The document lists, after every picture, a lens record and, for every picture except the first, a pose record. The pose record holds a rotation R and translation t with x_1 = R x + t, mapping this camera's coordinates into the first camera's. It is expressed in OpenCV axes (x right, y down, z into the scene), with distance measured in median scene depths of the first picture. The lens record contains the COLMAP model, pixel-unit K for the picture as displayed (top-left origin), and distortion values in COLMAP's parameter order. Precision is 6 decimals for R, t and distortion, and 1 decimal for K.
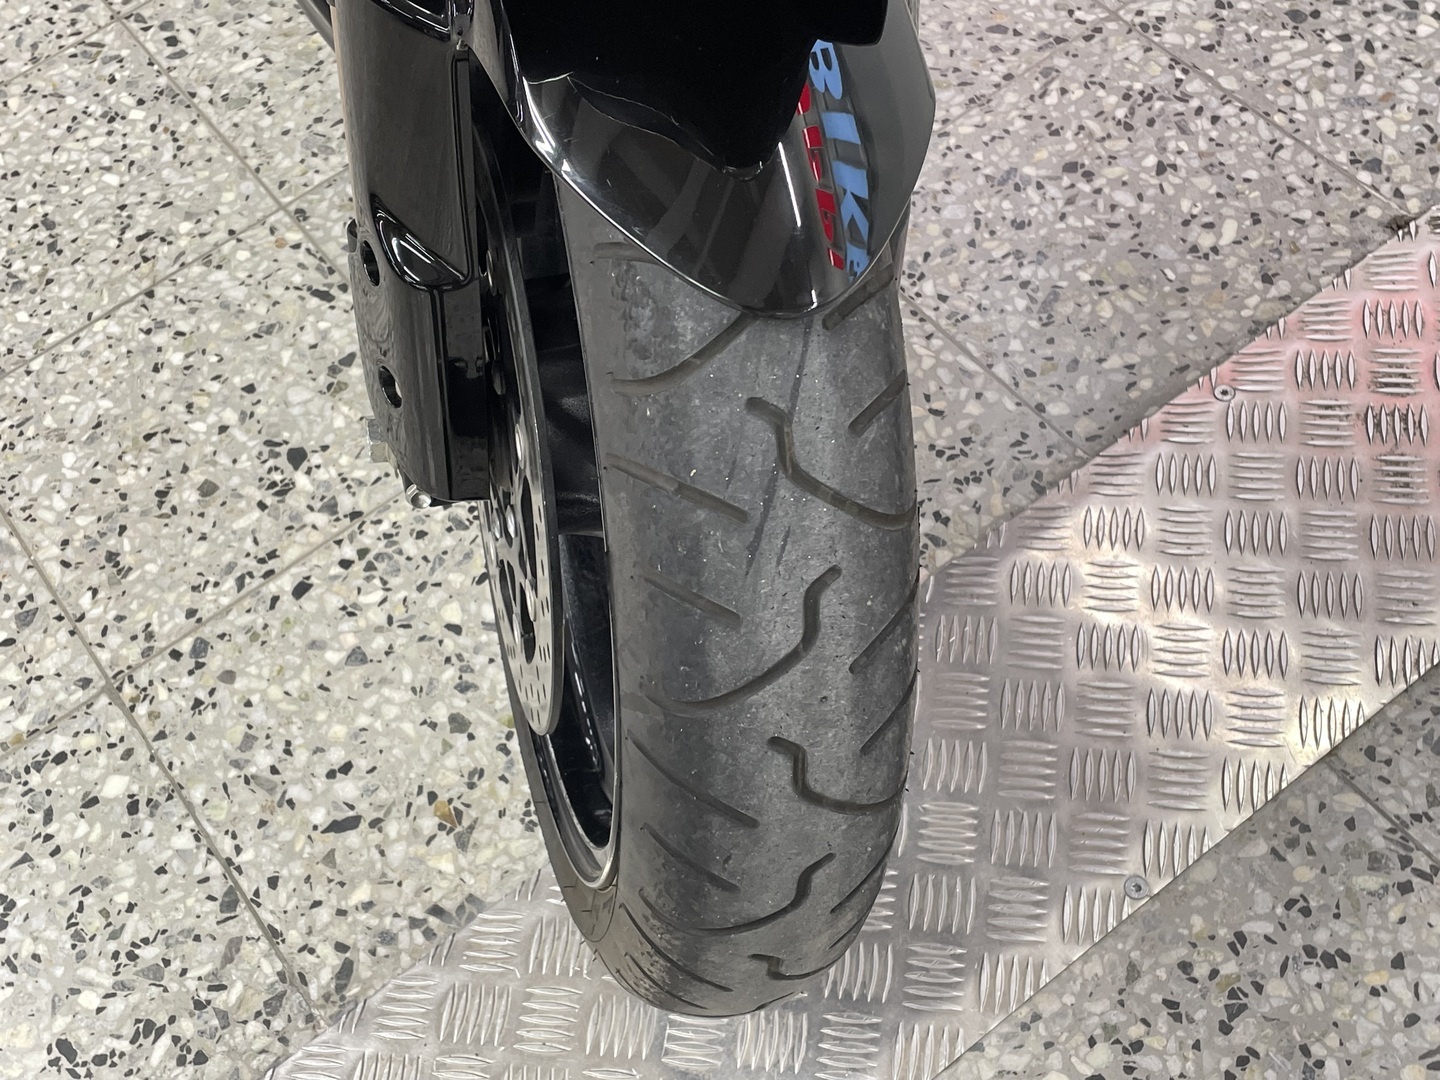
lens RADIAL K [[1744.4, 0, 719.7], [0, 1744.4, 530.2], [0, 0, 1]] dist [0.067957, 0.000000]
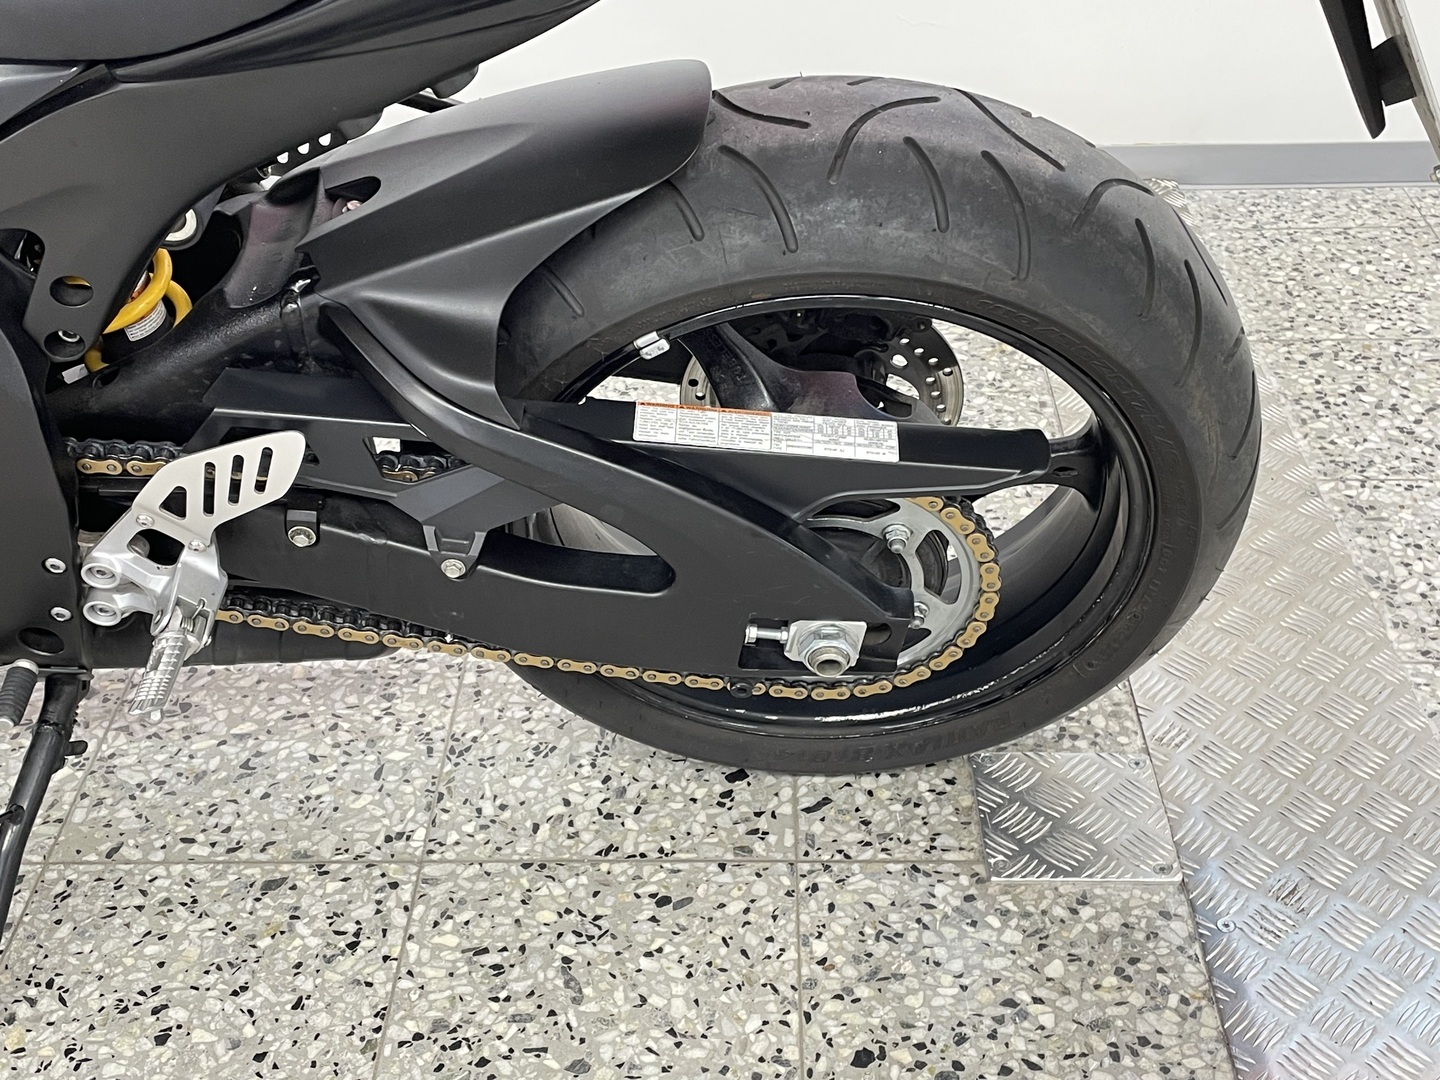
lens RADIAL K [[1776.6, 0, 693.9], [0, 1776.6, 546.4], [0, 0, 1]] dist [0.069860, 0.000000]
pose [[0.619986, -0.349451, 0.702496, -0.316679], [0.631408, 0.753713, -0.182318, -0.427582], [-0.465770, 0.556597, 0.687938, 0.286963]]
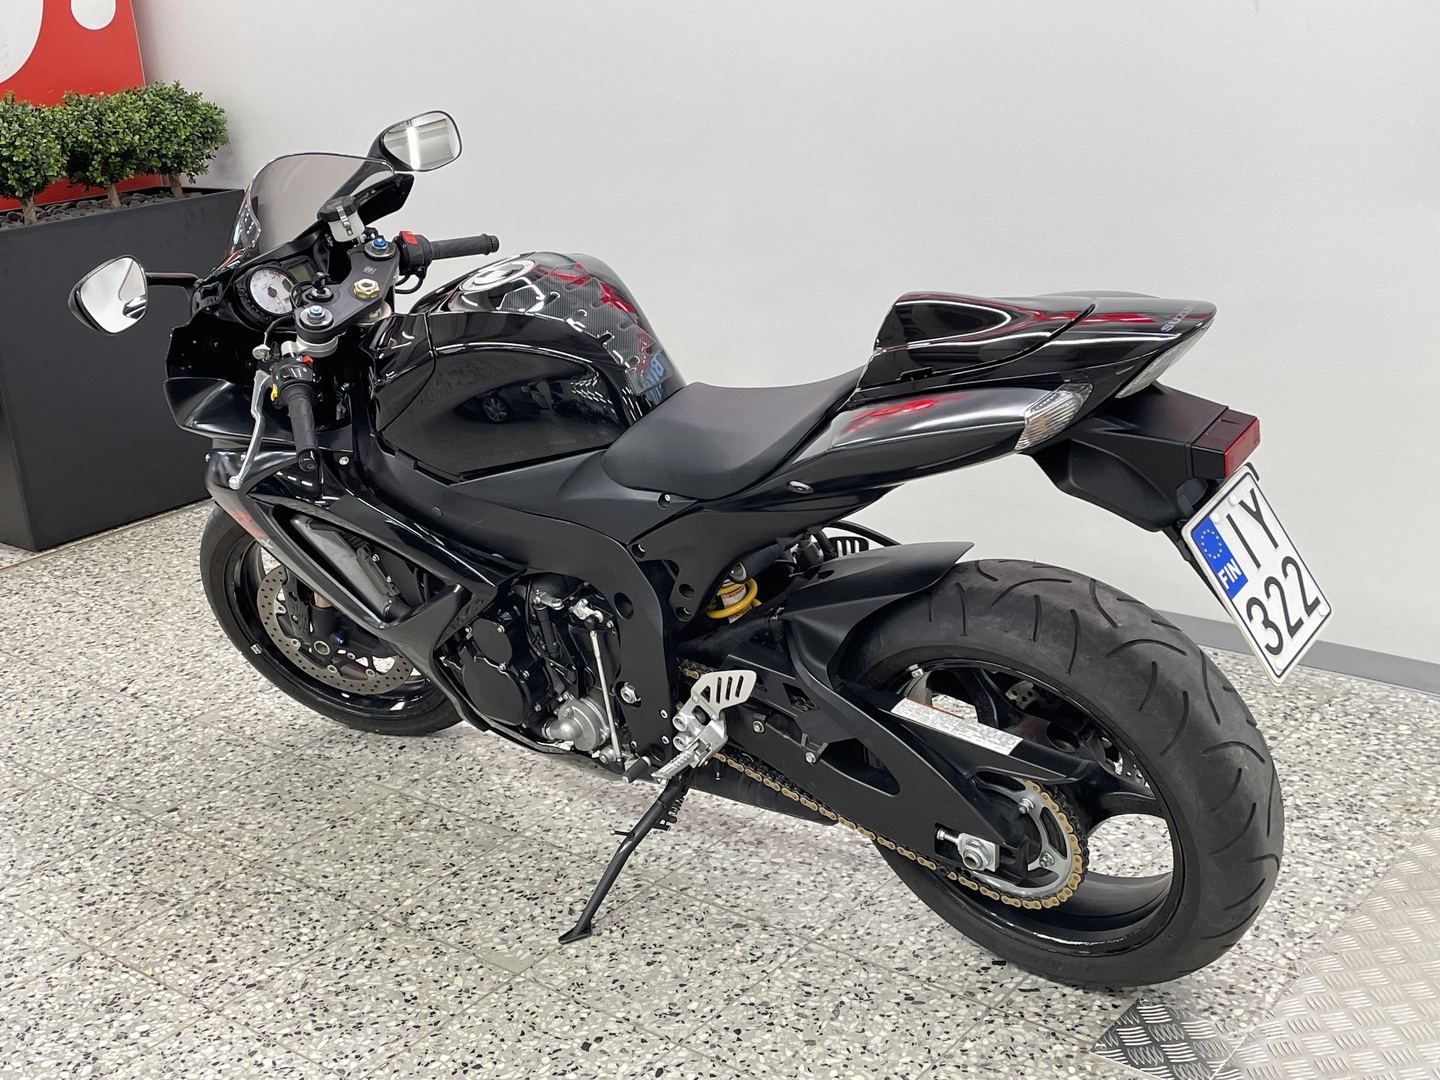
lens RADIAL K [[1776.6, 0, 704.6], [0, 1776.6, 548.9], [0, 0, 1]] dist [0.069860, 0.000000]
pose [[0.969280, -0.010934, 0.245715, -0.316273], [0.167428, 0.761155, -0.626587, 0.302607], [-0.180176, 0.648478, 0.739603, -0.501360]]
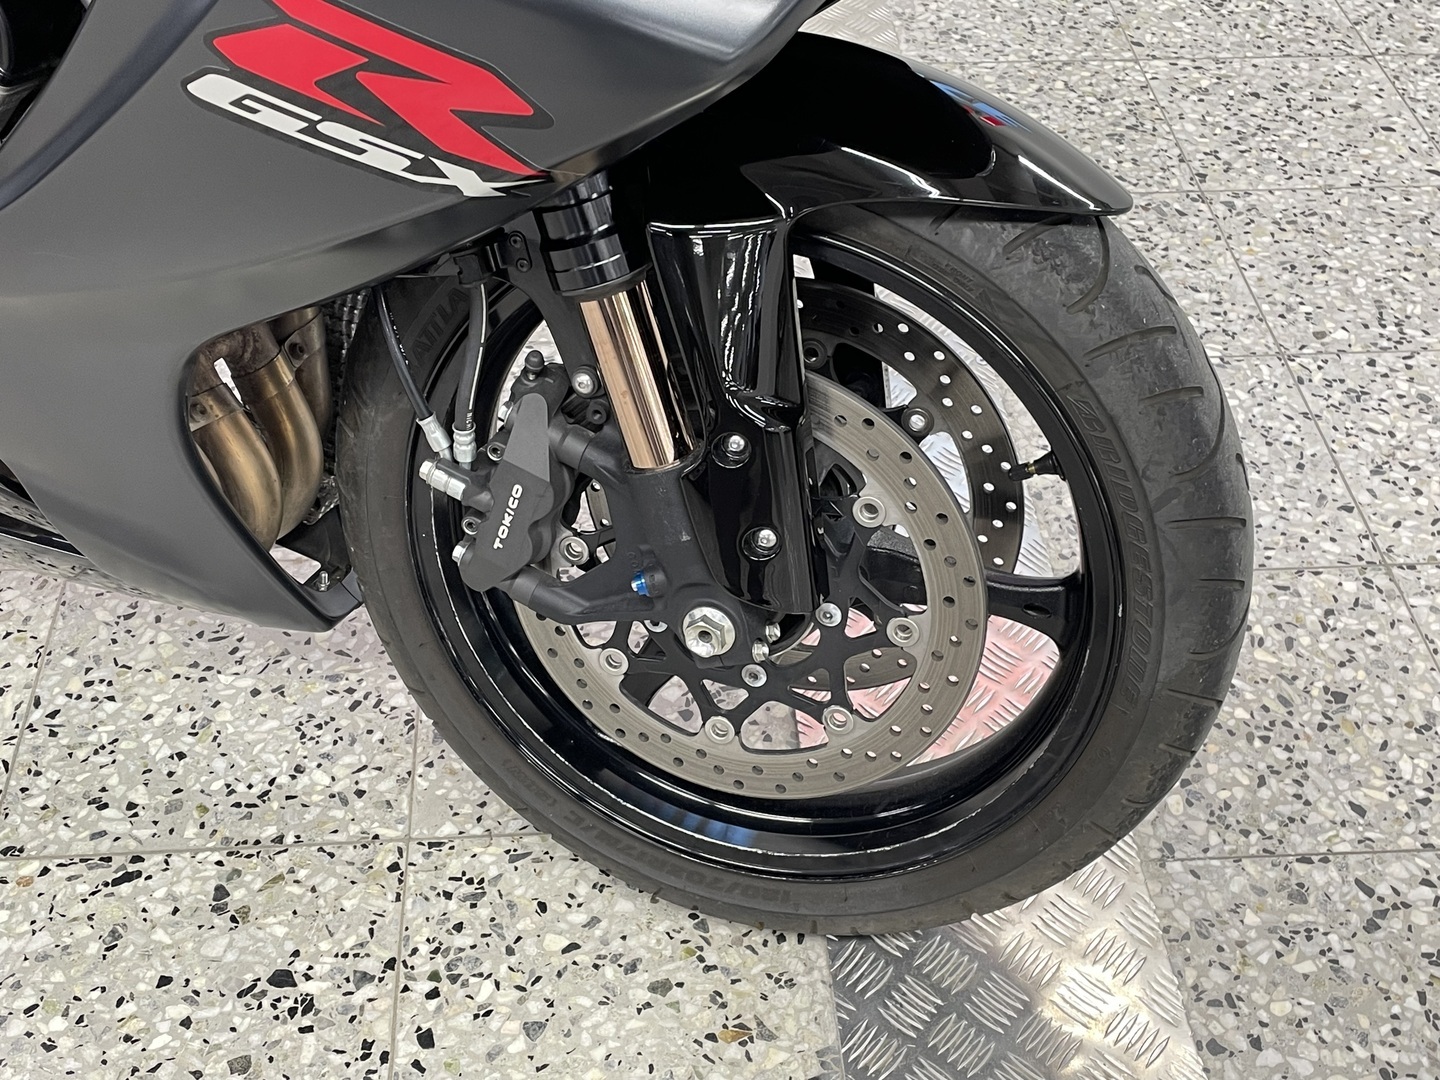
lens RADIAL K [[1744.4, 0, 734.1], [0, 1744.4, 527.0], [0, 0, 1]] dist [0.067957, 0.000000]
pose [[0.528156, -0.464419, 0.710891, -0.656403], [0.656885, 0.753977, 0.004534, -0.067737], [-0.538101, 0.464579, 0.703288, 0.071624]]
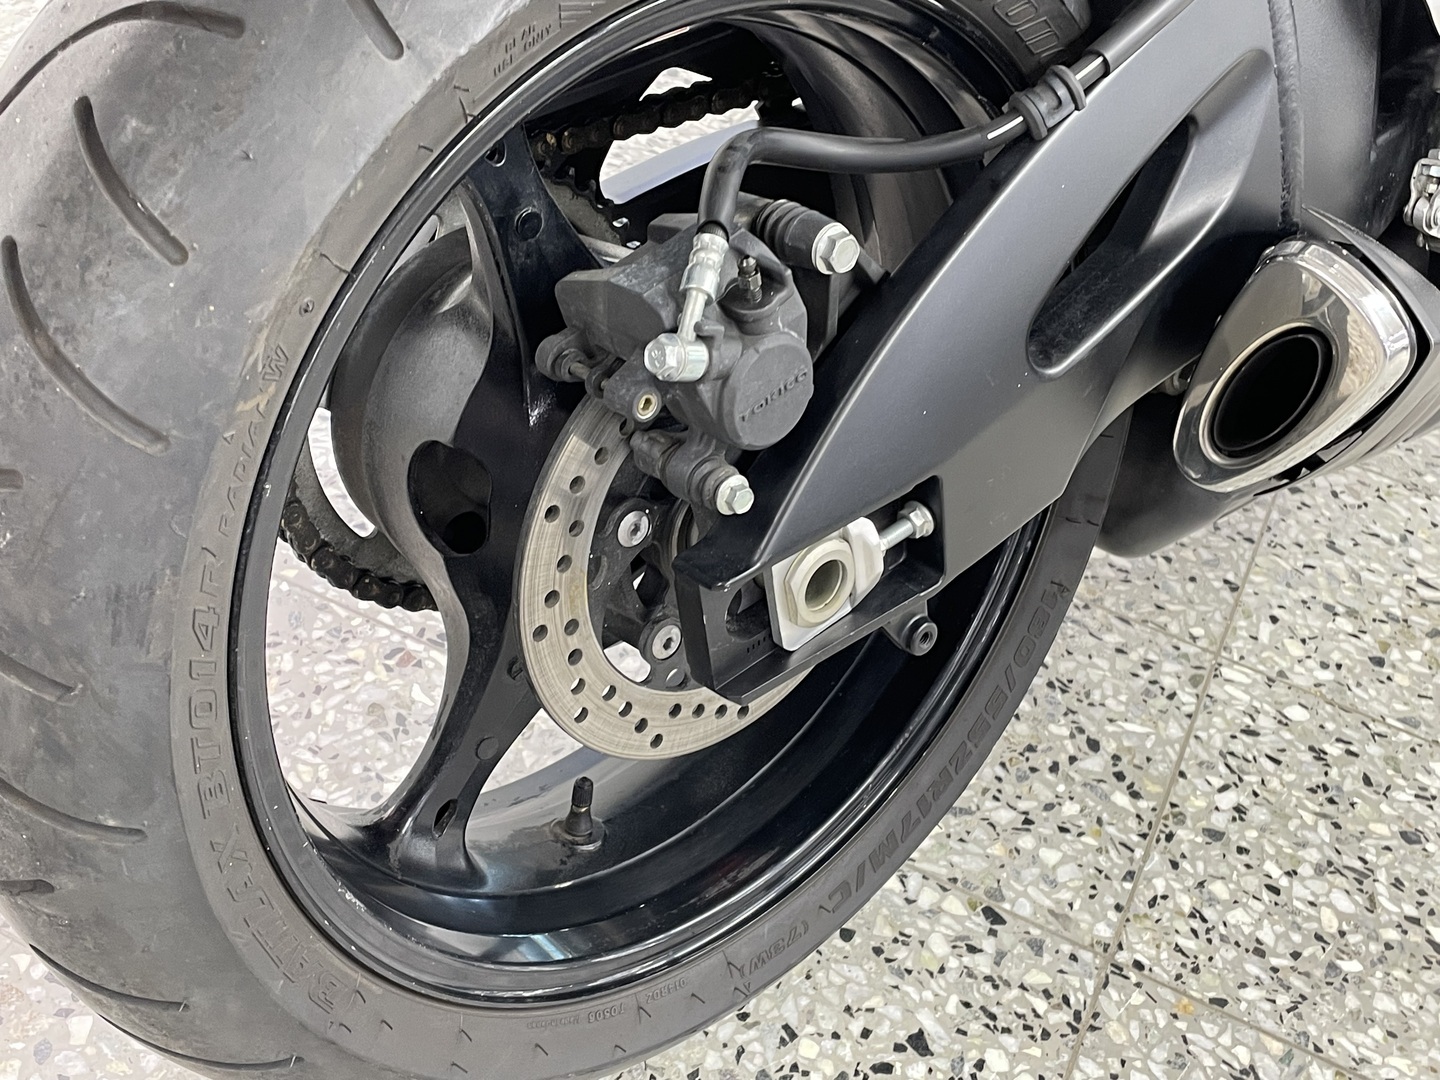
lens RADIAL K [[1744.4, 0, 706.4], [0, 1744.4, 538.9], [0, 0, 1]] dist [0.067957, 0.000000]
pose [[-0.477476, -0.519382, 0.708702, -0.726216], [0.690181, 0.277454, 0.668333, -1.310921], [-0.543752, 0.808246, 0.225990, 1.121887]]
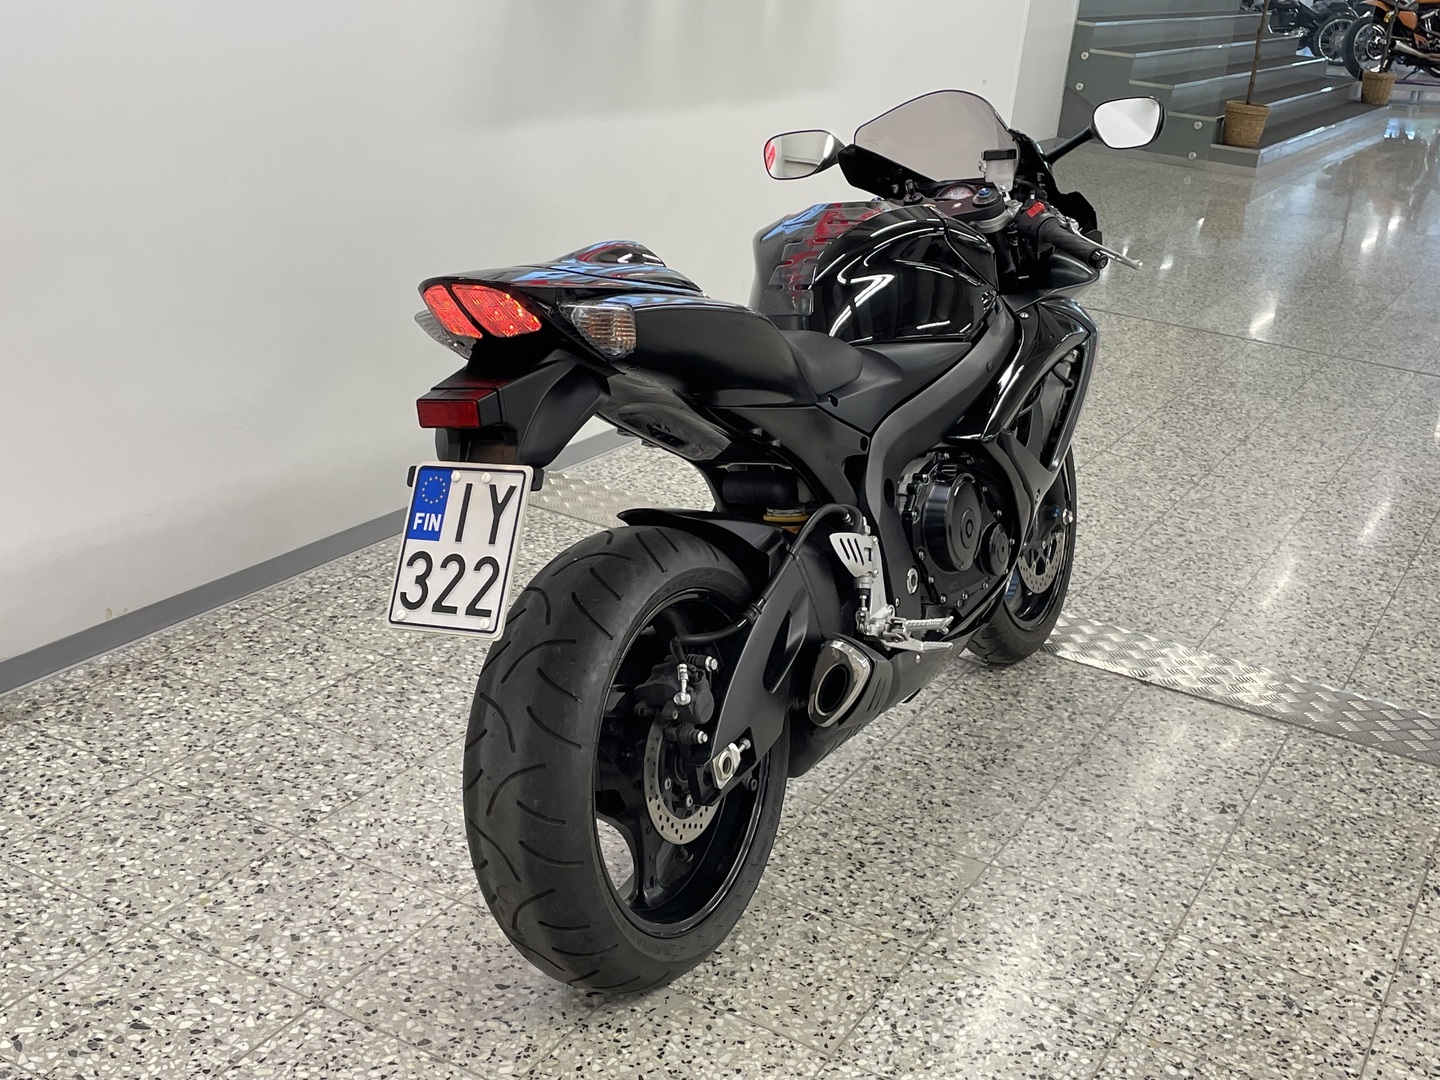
lens RADIAL K [[1744.4, 0, 722.8], [0, 1744.4, 570.1], [0, 0, 1]] dist [0.067957, 0.000000]
pose [[-0.429722, -0.241797, 0.869984, -1.667739], [0.735314, 0.465489, 0.492578, -2.059614], [-0.524072, 0.851384, -0.022234, 1.201286]]
